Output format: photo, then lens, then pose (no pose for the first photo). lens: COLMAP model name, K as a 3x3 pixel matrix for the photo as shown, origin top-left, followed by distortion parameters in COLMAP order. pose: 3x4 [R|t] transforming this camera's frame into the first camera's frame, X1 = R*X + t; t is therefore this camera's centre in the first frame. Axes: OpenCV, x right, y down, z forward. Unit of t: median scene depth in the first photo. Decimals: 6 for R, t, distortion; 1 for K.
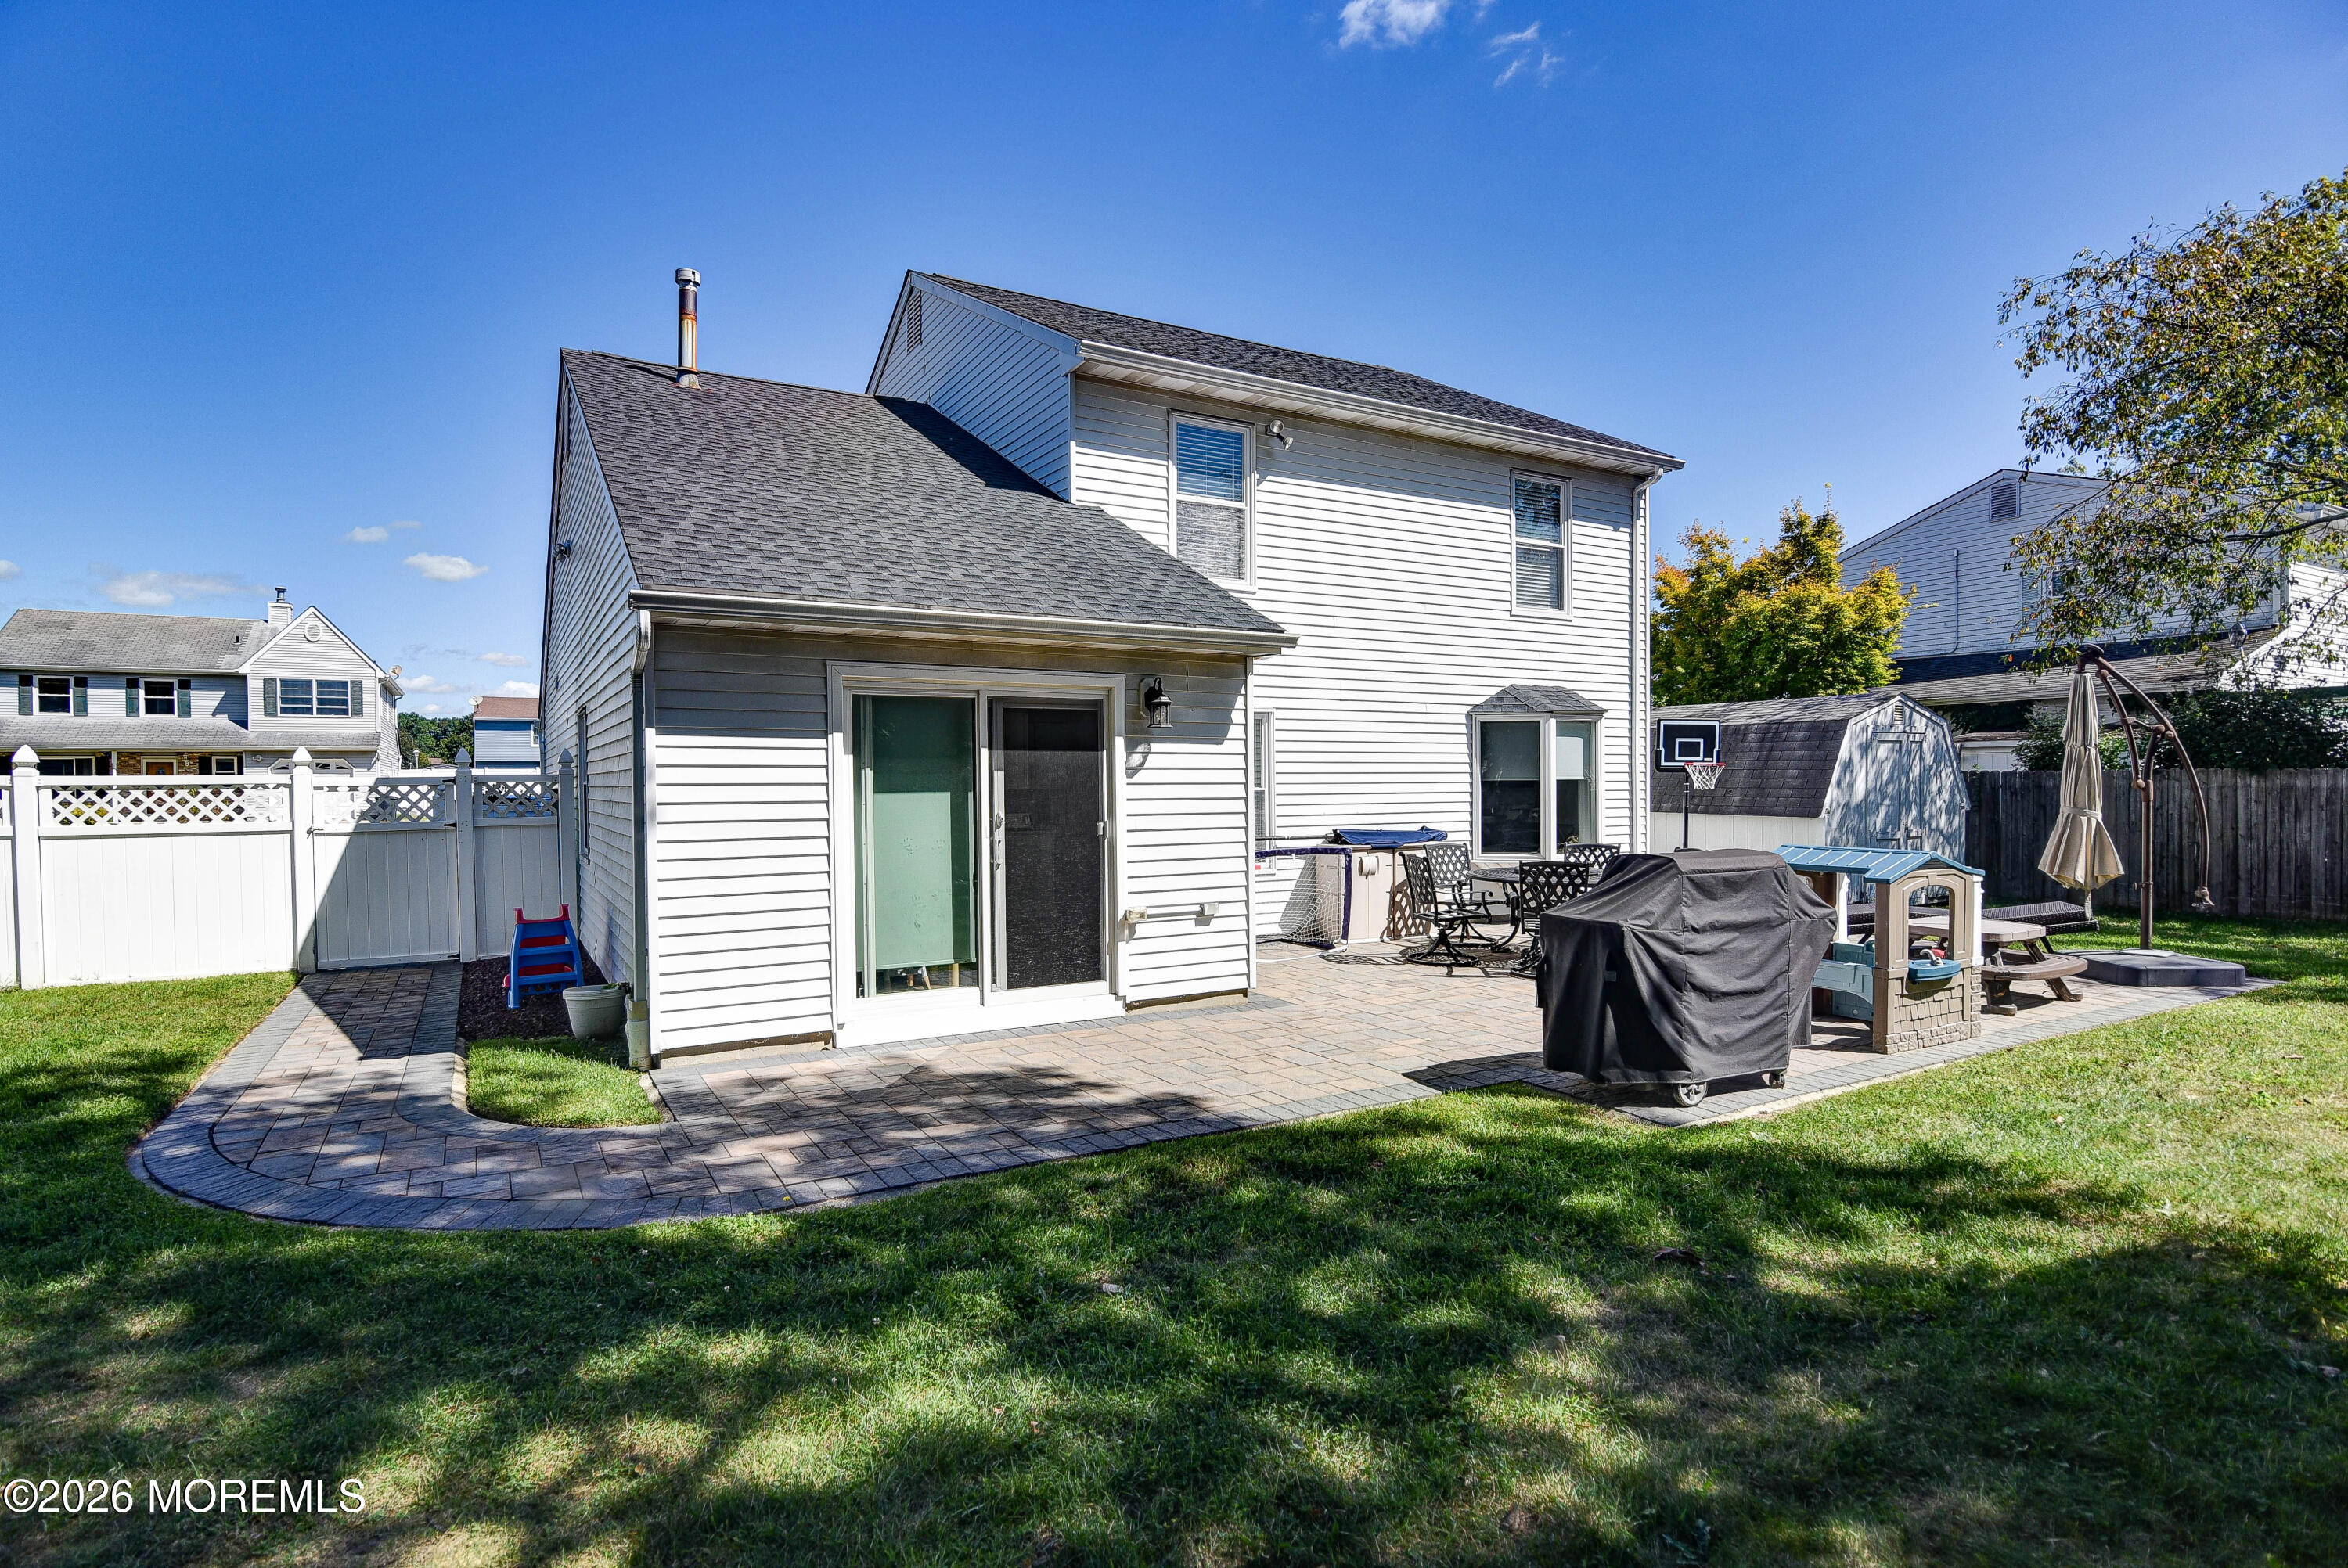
lens RADIAL K [[1205.8, 0, 1137.5], [0, 1205.8, 807.2], [0, 0, 1]] dist [-0.019546, 0.000415]
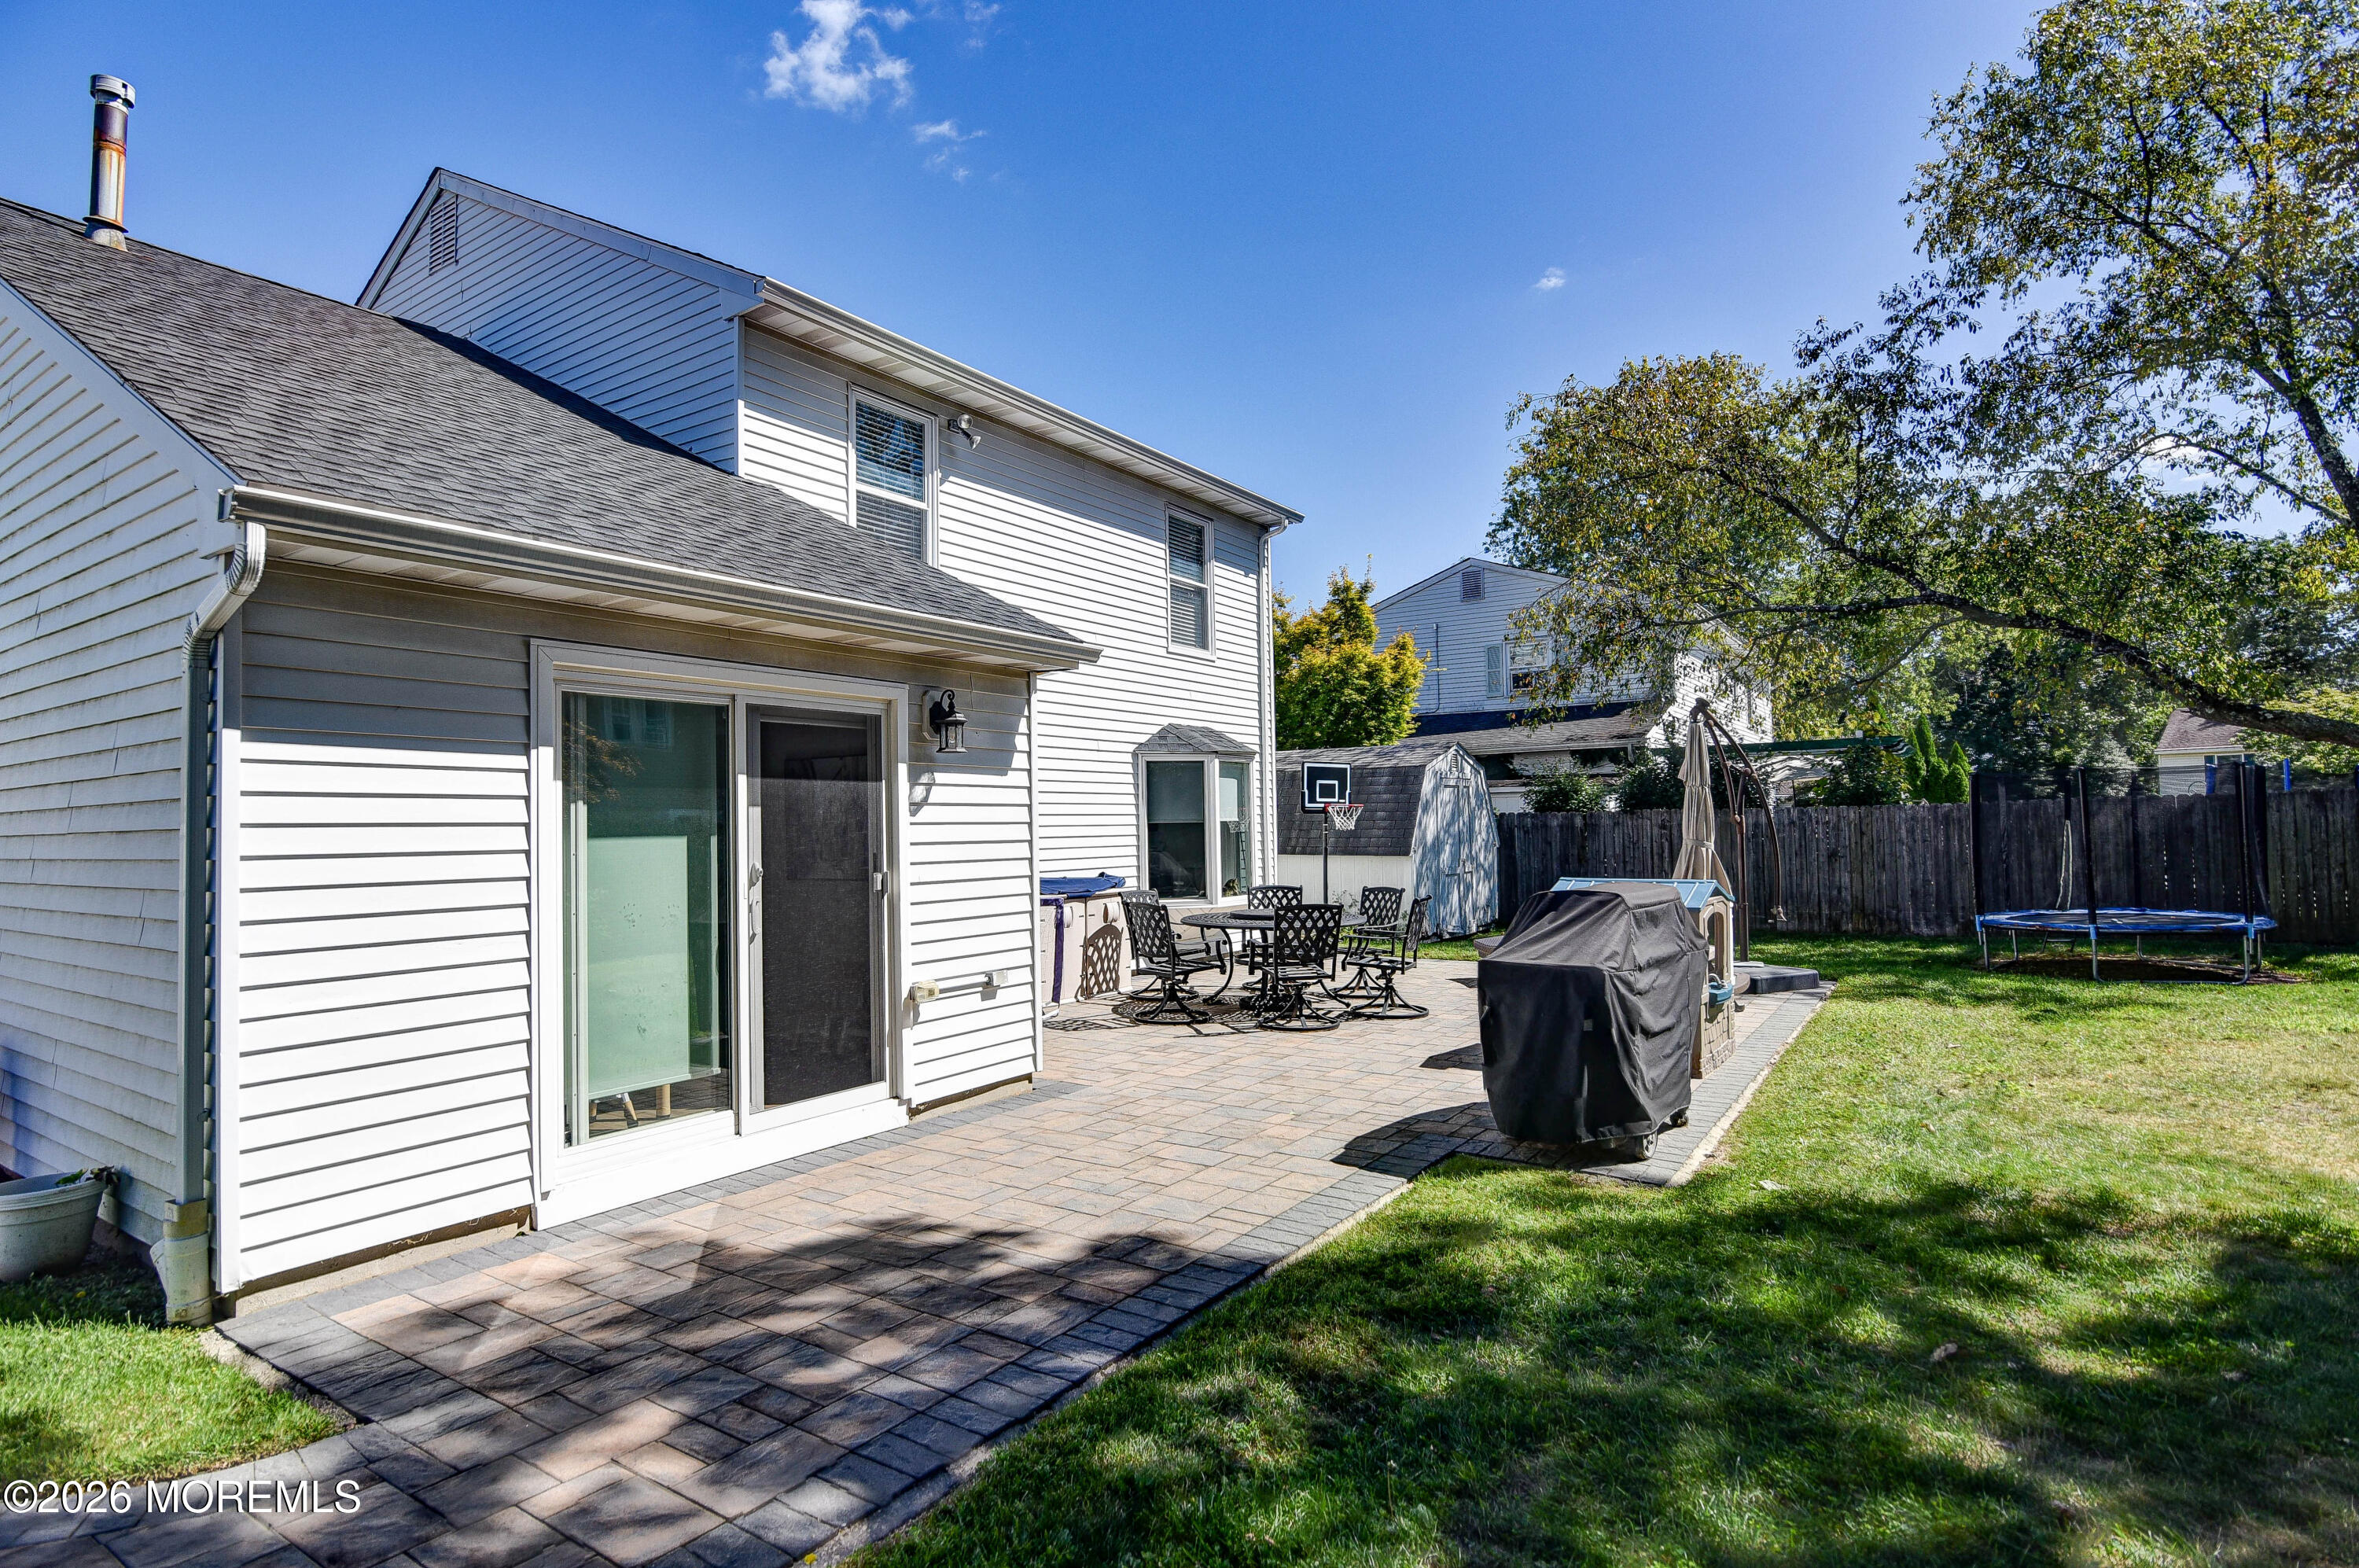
lens RADIAL K [[1211.6, 0, 1161.5], [0, 1211.6, 788.3], [0, 0, 1]] dist [-0.019546, 0.000415]
pose [[0.892522, 0.006796, 0.450952, -0.162217], [0.019024, 0.998429, -0.052699, 0.001541], [-0.450602, 0.055614, 0.890991, 0.170131]]
